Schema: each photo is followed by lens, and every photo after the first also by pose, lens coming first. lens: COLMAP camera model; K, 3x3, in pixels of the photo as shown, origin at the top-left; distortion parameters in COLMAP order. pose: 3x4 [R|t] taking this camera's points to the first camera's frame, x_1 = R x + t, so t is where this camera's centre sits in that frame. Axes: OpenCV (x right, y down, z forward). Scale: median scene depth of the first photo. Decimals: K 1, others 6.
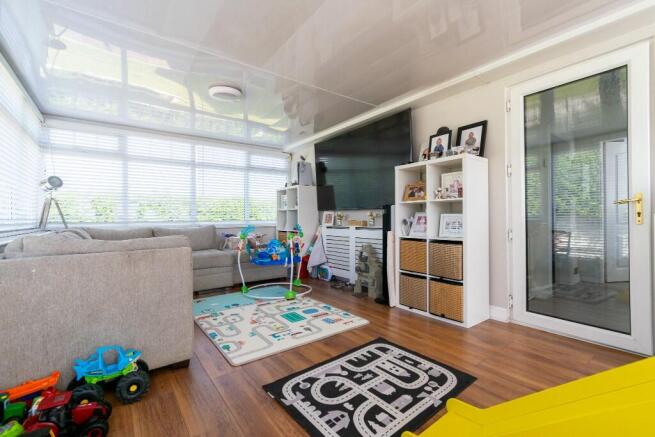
lens RADIAL K [[290.6, 0, 328.5], [0, 290.6, 218.9], [0, 0, 1]] dist [0.011073, -0.000217]
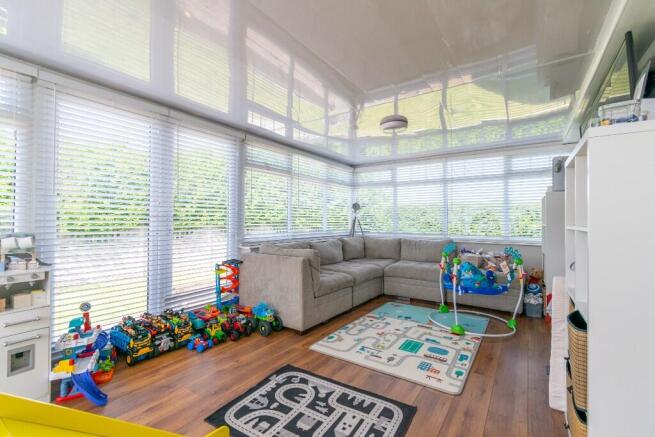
lens RADIAL K [[290.6, 0, 328.2], [0, 290.6, 218.0], [0, 0, 1]] dist [0.011073, -0.000217]
pose [[0.321167, 0.002531, -0.947019, 0.769560], [-0.011638, 0.999931, -0.001275, -0.085930], [0.946951, 0.011431, 0.321174, 0.480658]]
